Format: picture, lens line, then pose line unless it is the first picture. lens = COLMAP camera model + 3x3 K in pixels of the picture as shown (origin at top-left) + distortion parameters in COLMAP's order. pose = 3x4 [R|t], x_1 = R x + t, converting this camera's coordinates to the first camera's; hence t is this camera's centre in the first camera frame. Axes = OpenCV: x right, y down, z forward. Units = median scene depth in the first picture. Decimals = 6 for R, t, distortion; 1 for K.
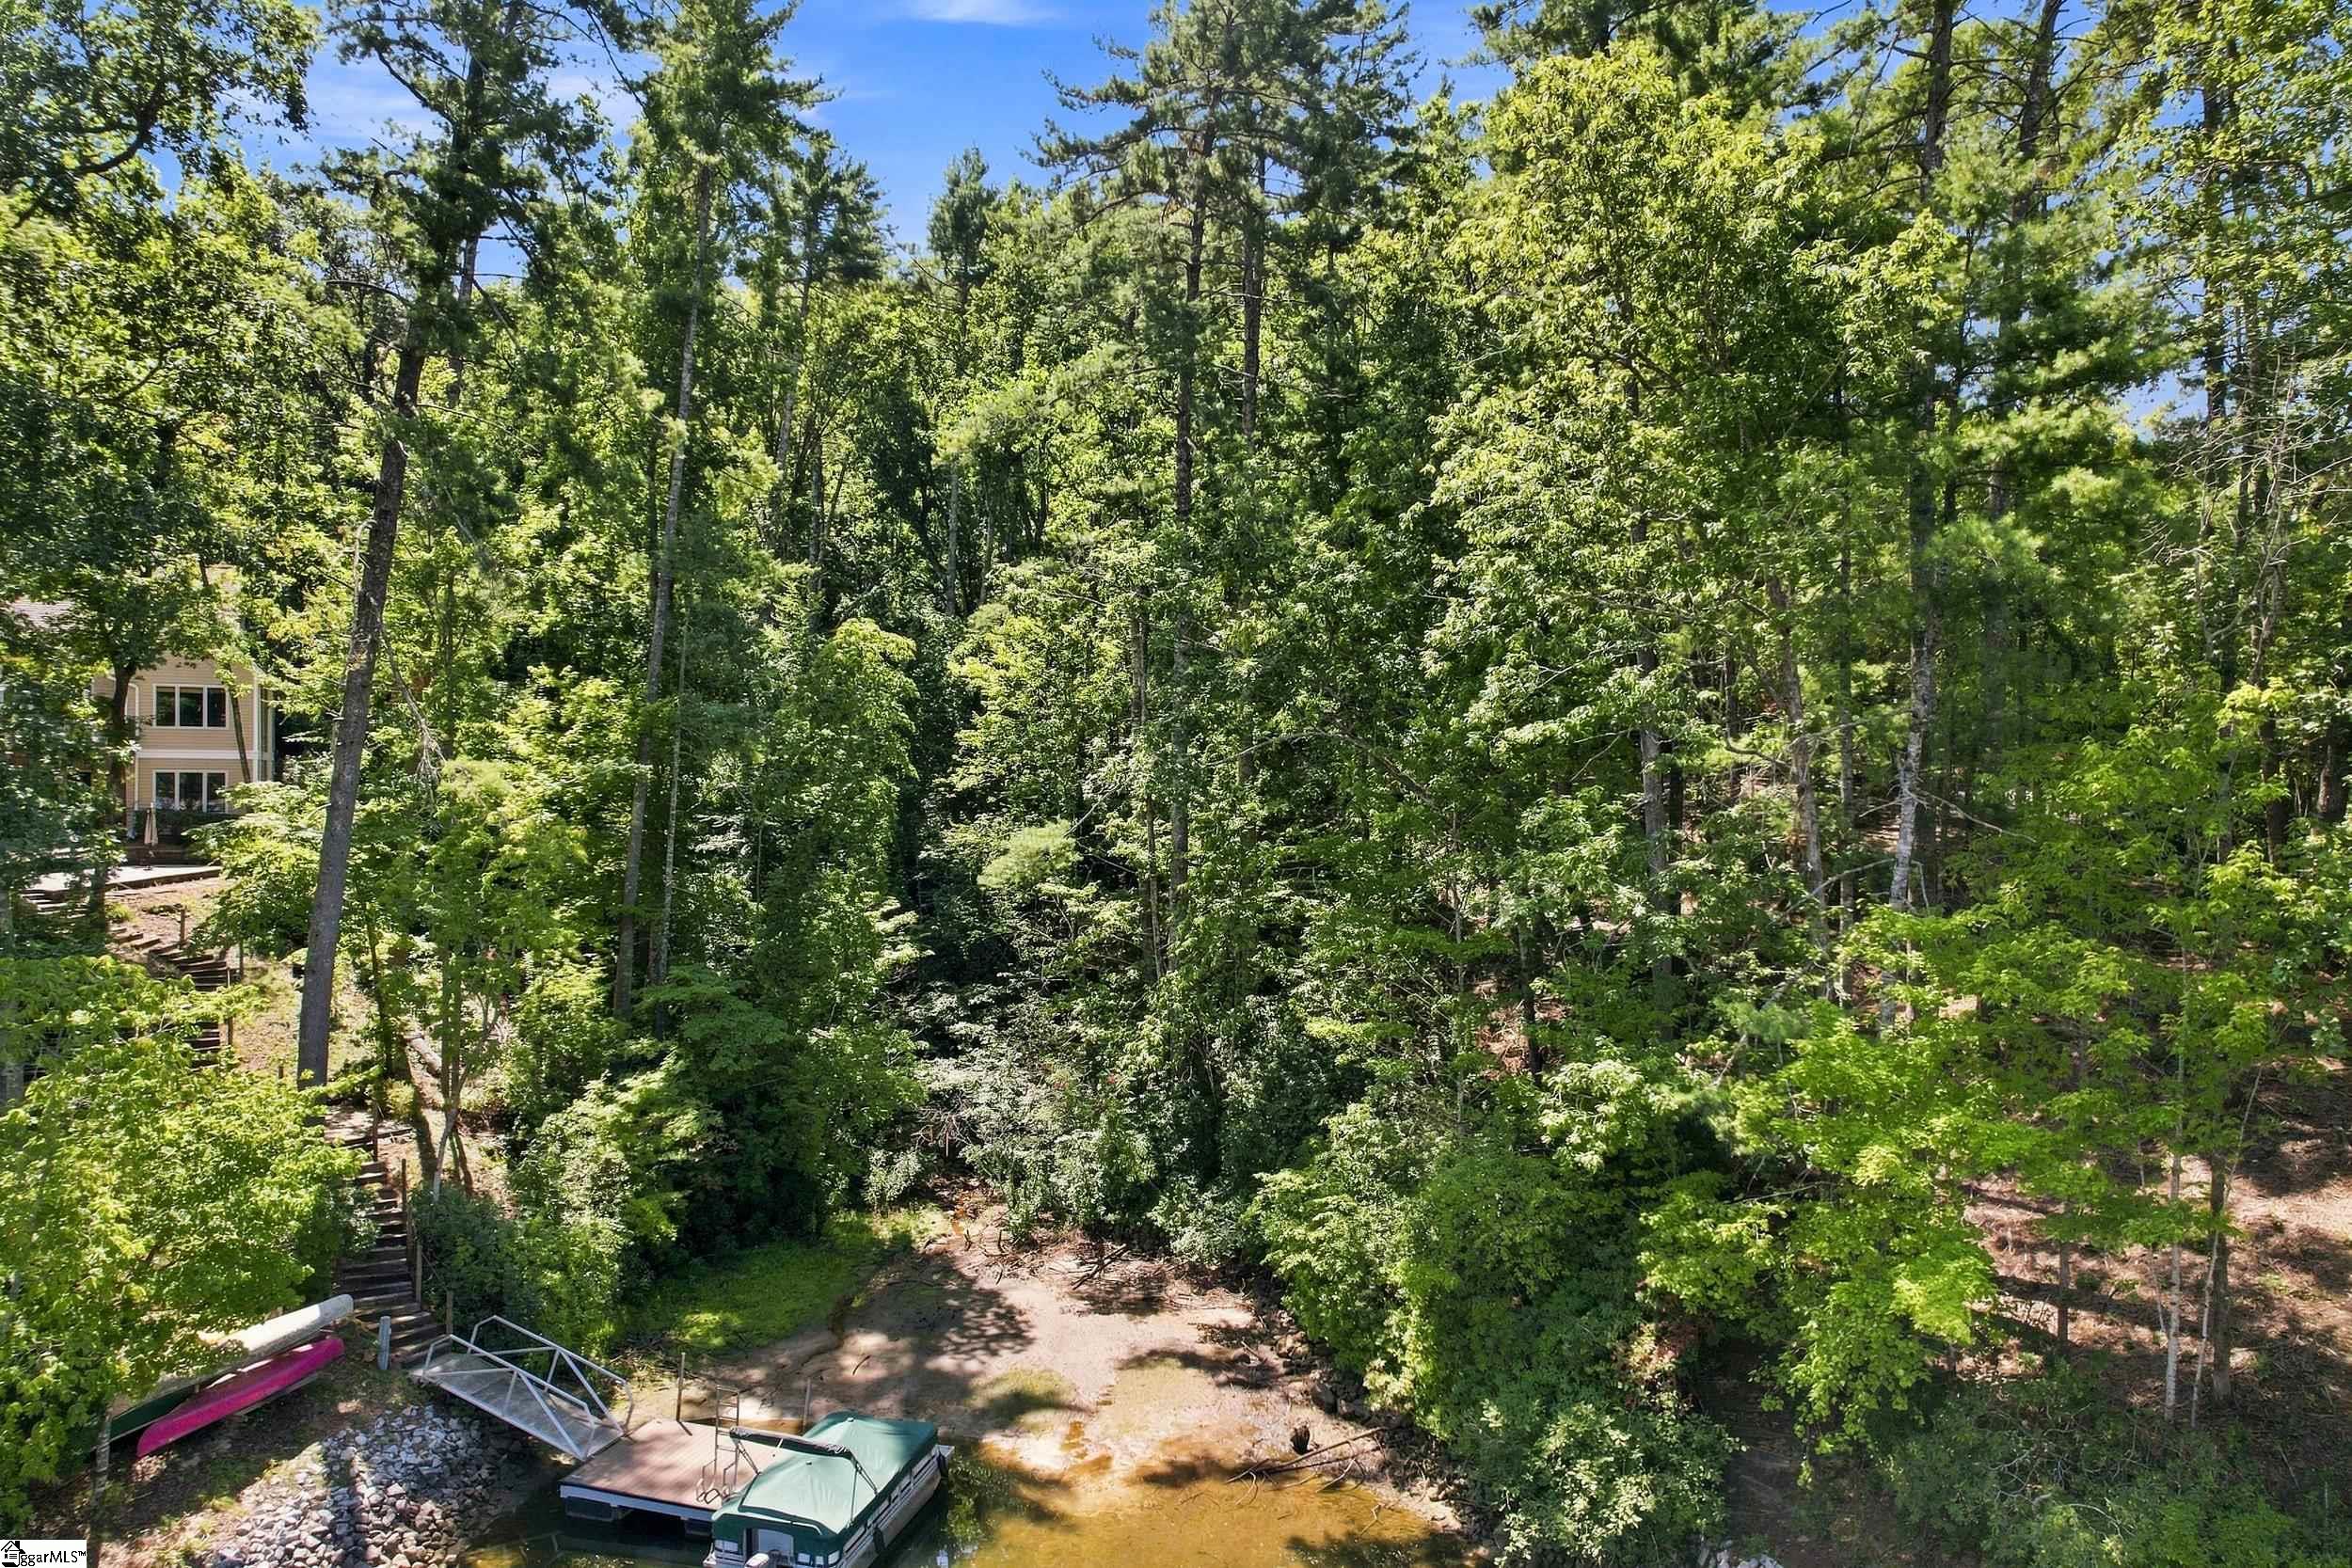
lens RADIAL K [[1501.4, 0, 1176.0], [0, 1501.4, 784.0], [0, 0, 1]] dist [-0.035165, 0.054359]
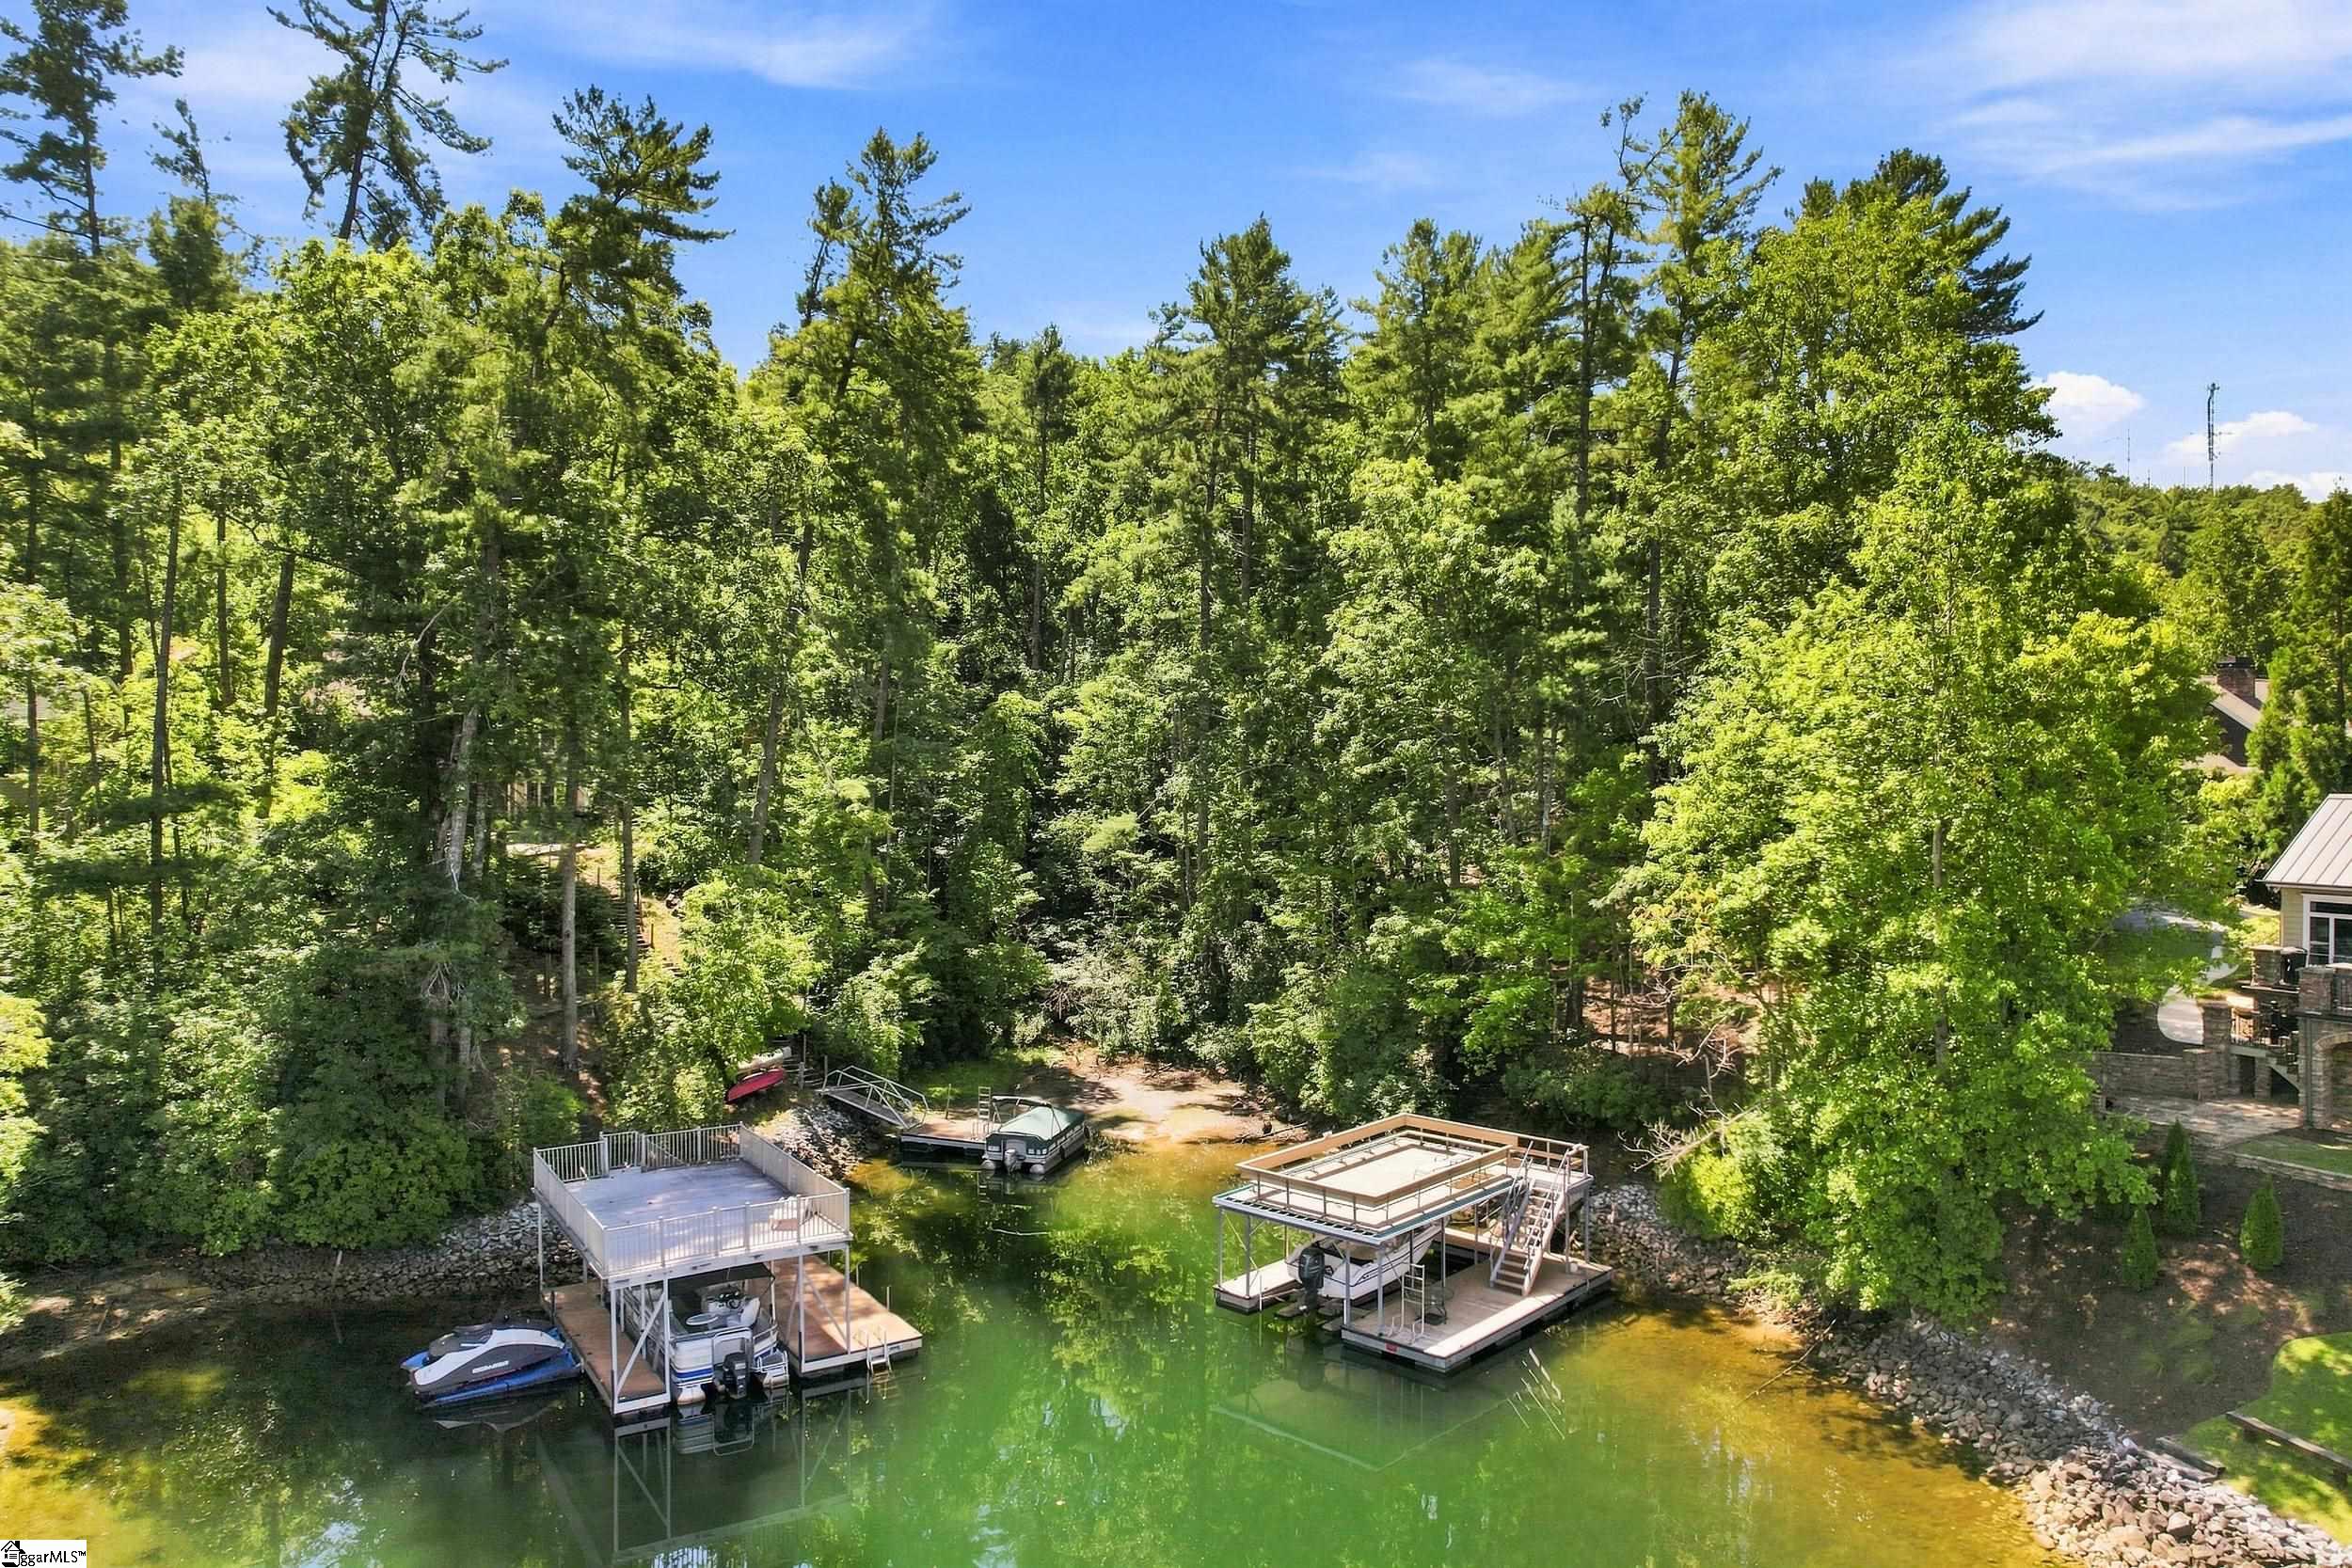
lens RADIAL K [[1501.4, 0, 1176.0], [0, 1501.4, 784.0], [0, 0, 1]] dist [-0.035165, 0.054359]
pose [[0.999928, -0.001628, -0.011850, -0.008055], [0.001623, 0.999999, -0.000378, -0.006649], [0.011851, 0.000359, 0.999930, -0.685883]]
